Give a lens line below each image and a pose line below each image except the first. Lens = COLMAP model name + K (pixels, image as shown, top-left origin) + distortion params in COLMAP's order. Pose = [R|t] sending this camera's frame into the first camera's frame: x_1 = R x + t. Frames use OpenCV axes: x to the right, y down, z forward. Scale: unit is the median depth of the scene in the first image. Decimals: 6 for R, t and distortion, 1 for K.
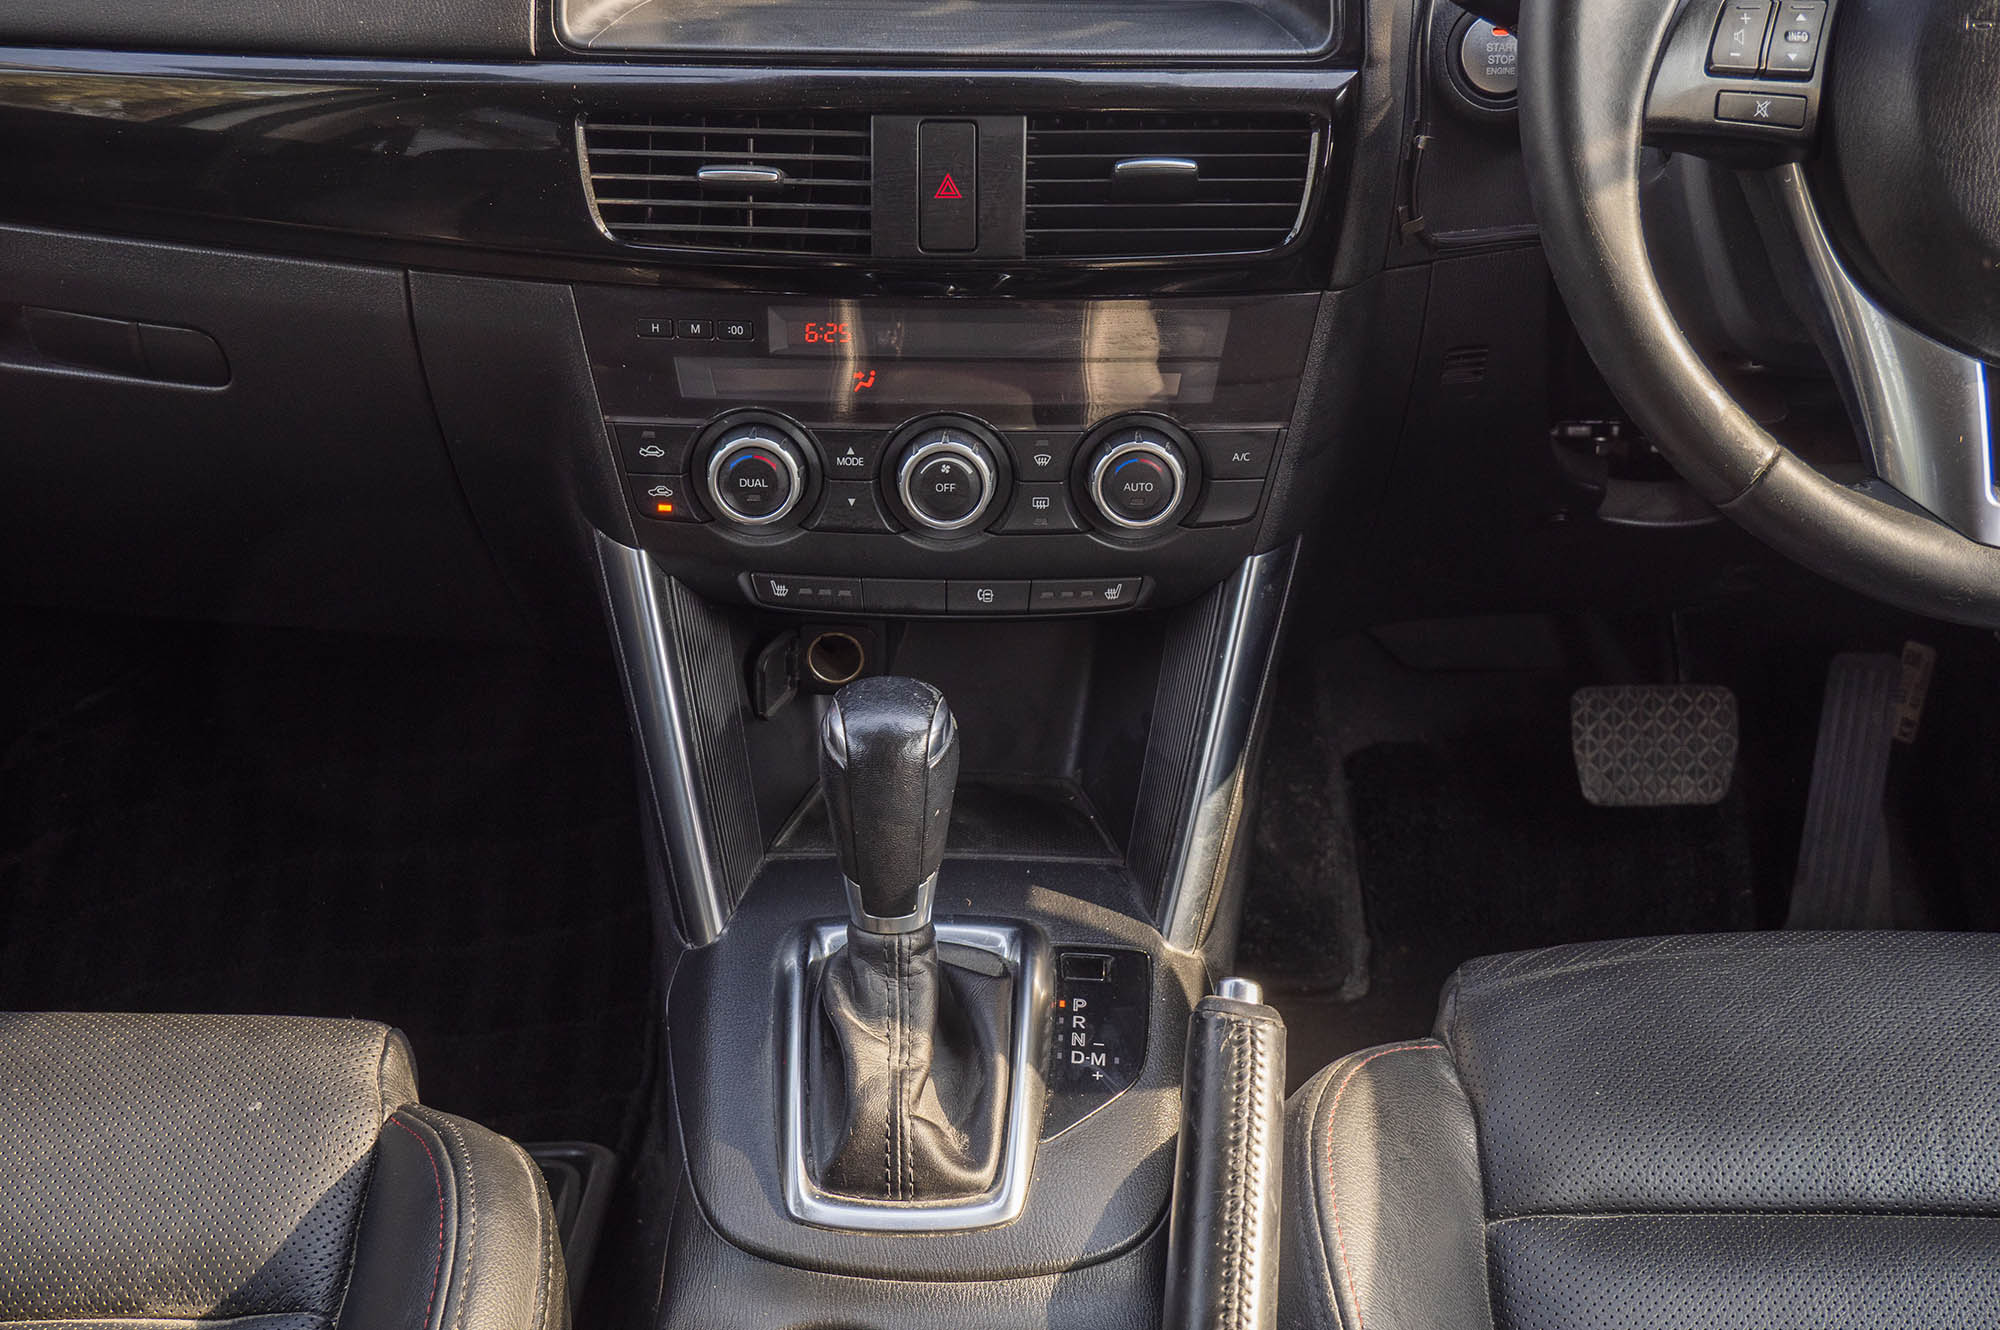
lens RADIAL K [[2246.7, 0, 1000.0], [0, 2246.7, 665.0], [0, 0, 1]] dist [0.015126, 0.016658]
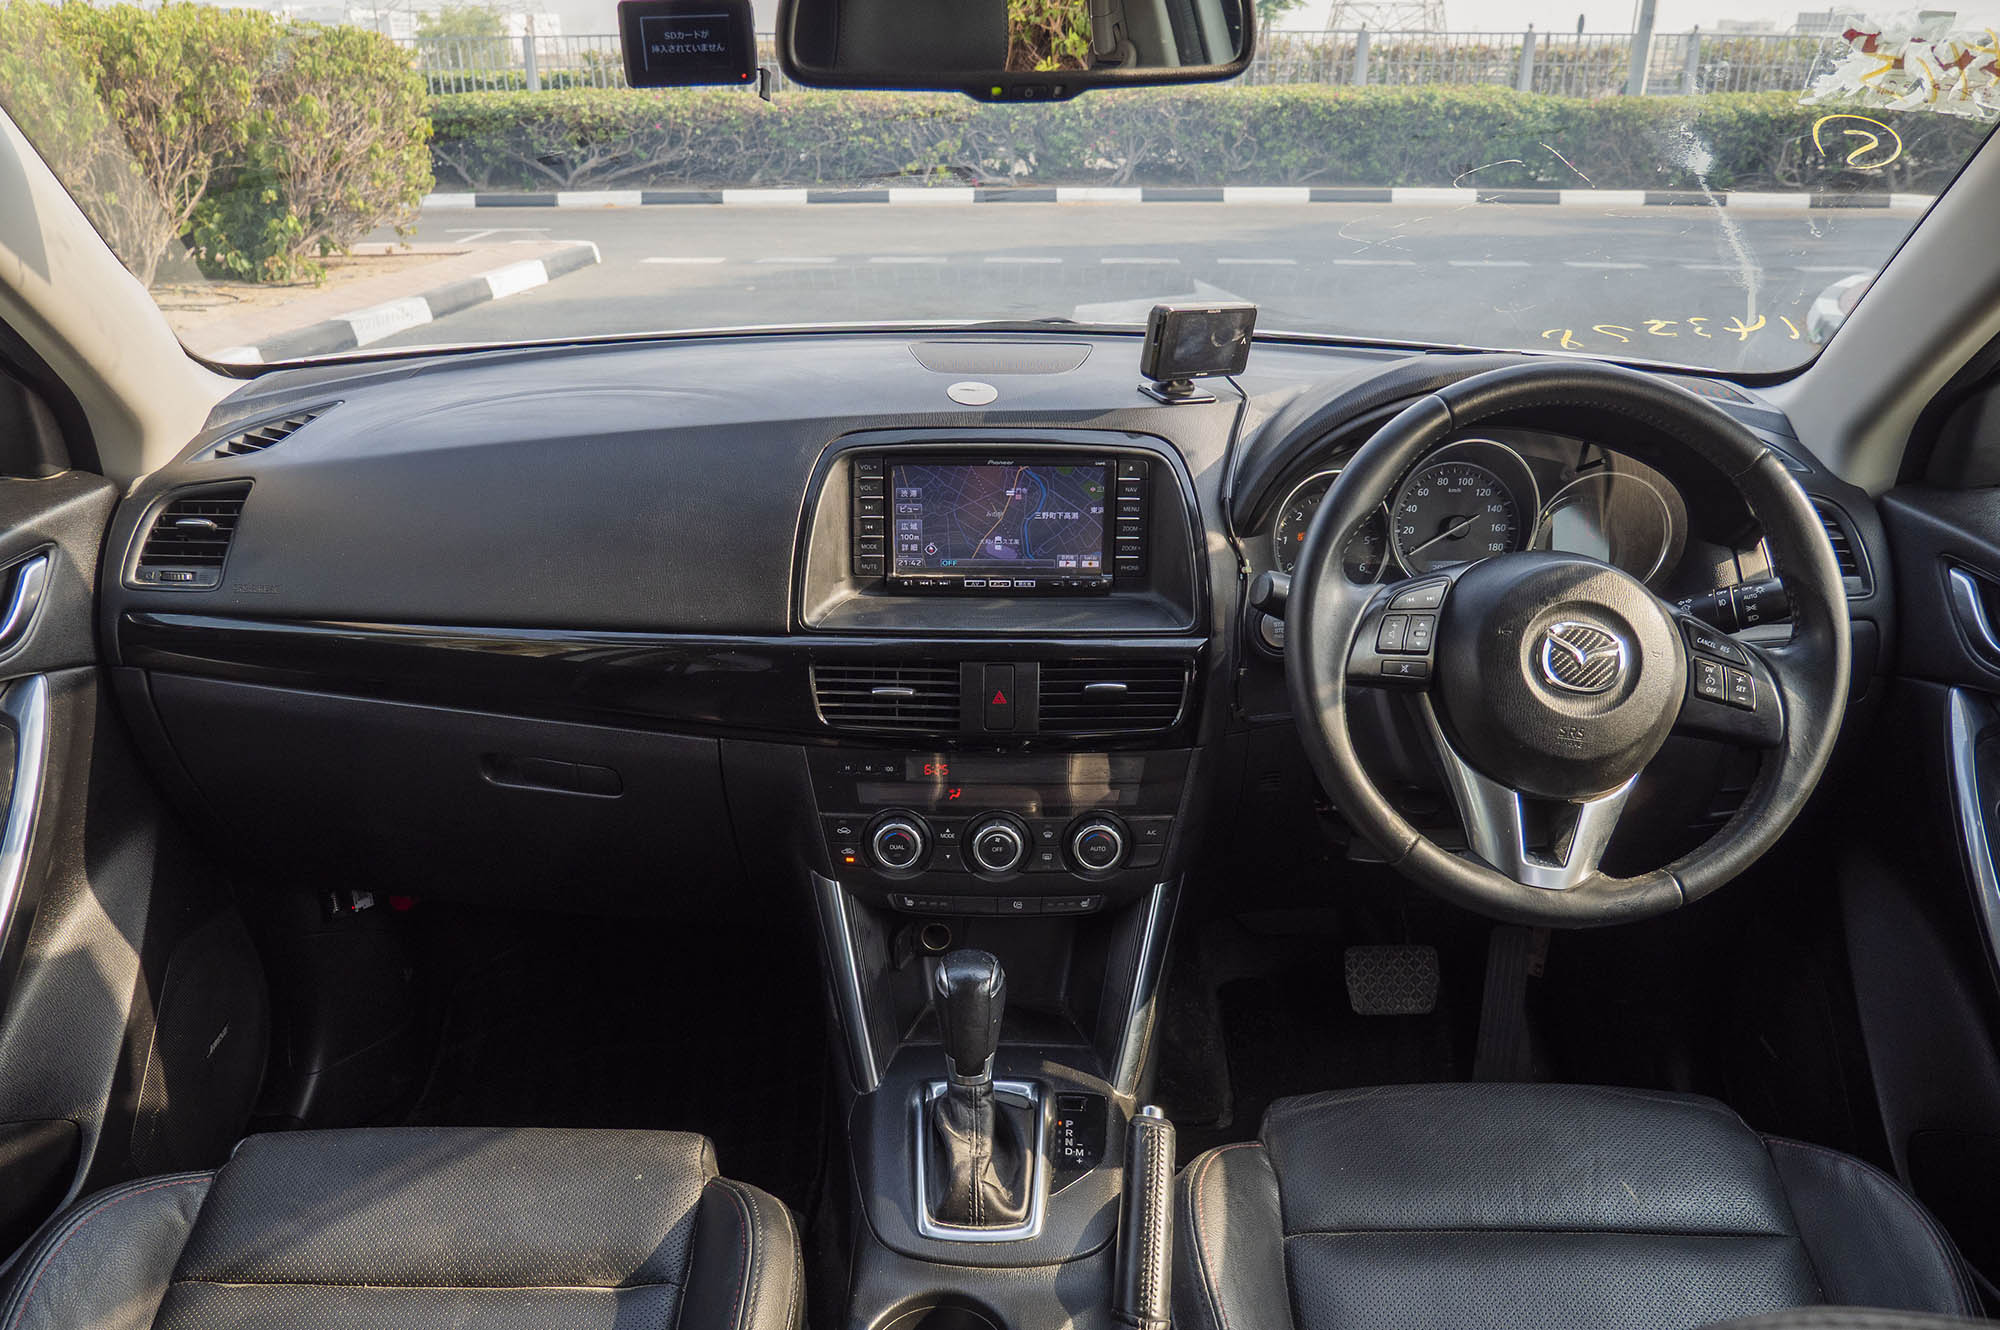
lens RADIAL K [[1386.1, 0, 1004.5], [0, 1386.1, 791.9], [0, 0, 1]] dist [-0.009475, -0.000450]
pose [[0.999983, -0.003256, -0.004868, -0.012911], [0.002772, 0.995343, -0.096356, -0.014590], [0.005159, 0.096341, 0.995335, -0.189954]]
